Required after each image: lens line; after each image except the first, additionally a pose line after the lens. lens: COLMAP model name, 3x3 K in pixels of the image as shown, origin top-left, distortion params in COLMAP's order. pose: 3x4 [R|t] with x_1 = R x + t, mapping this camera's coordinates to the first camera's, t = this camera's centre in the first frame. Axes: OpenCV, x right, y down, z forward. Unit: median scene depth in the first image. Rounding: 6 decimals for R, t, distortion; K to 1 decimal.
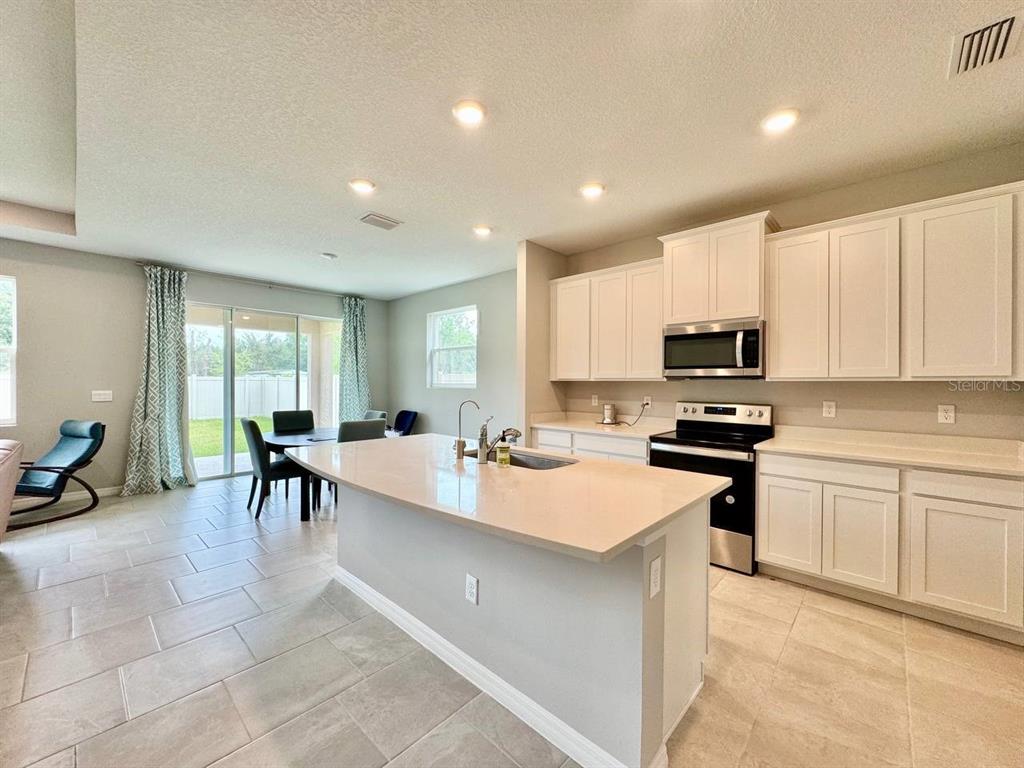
lens RADIAL K [[410.8, 0, 512.4], [0, 410.8, 383.8], [0, 0, 1]] dist [0.000461, 0.000286]
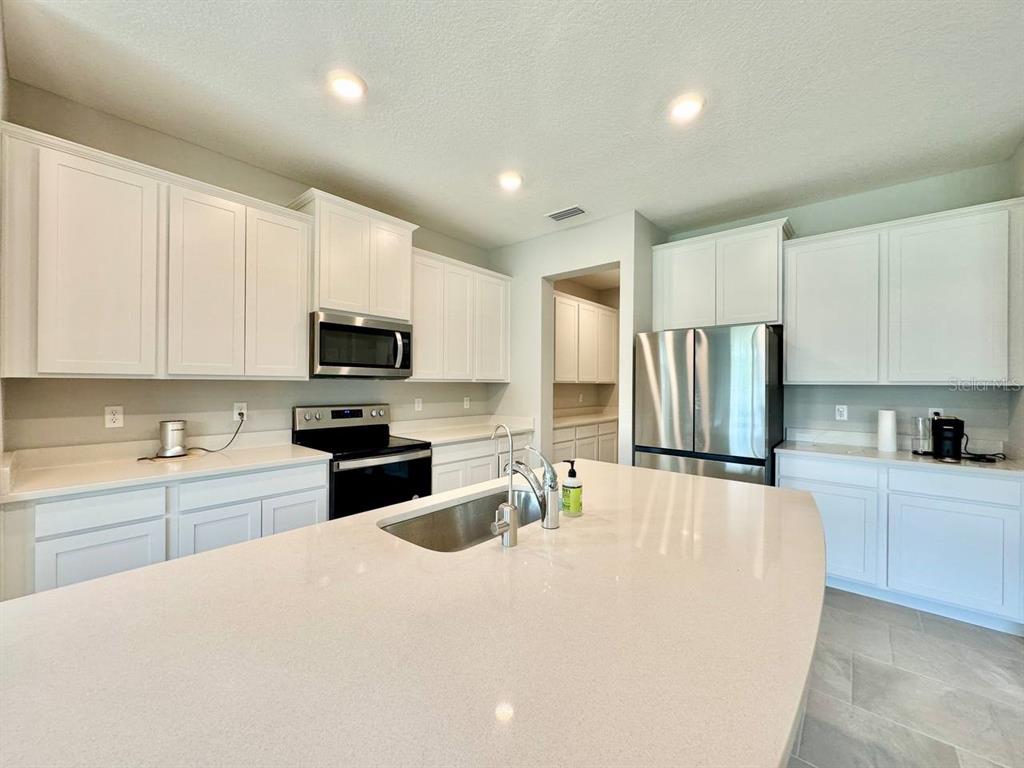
lens RADIAL K [[410.8, 0, 511.9], [0, 410.8, 382.2], [0, 0, 1]] dist [0.000461, 0.000286]
pose [[-0.042801, -0.000114, 0.999084, -0.409613], [-0.003392, 0.999994, -0.000031, -0.004918], [-0.999078, -0.003390, -0.042801, 0.673271]]
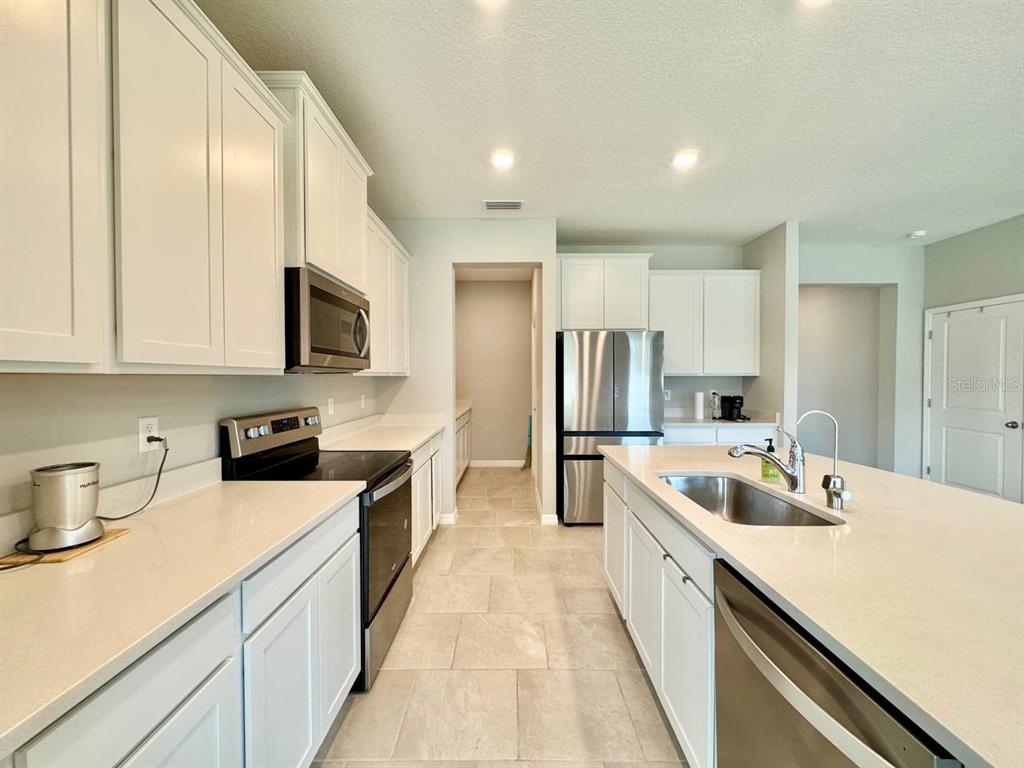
lens RADIAL K [[410.8, 0, 513.2], [0, 410.8, 380.1], [0, 0, 1]] dist [0.000461, 0.000286]
pose [[-0.683977, -0.008073, 0.729459, -0.161392], [0.001880, 0.999916, 0.012829, -0.006398], [-0.729501, 0.010146, -0.683905, 1.160198]]
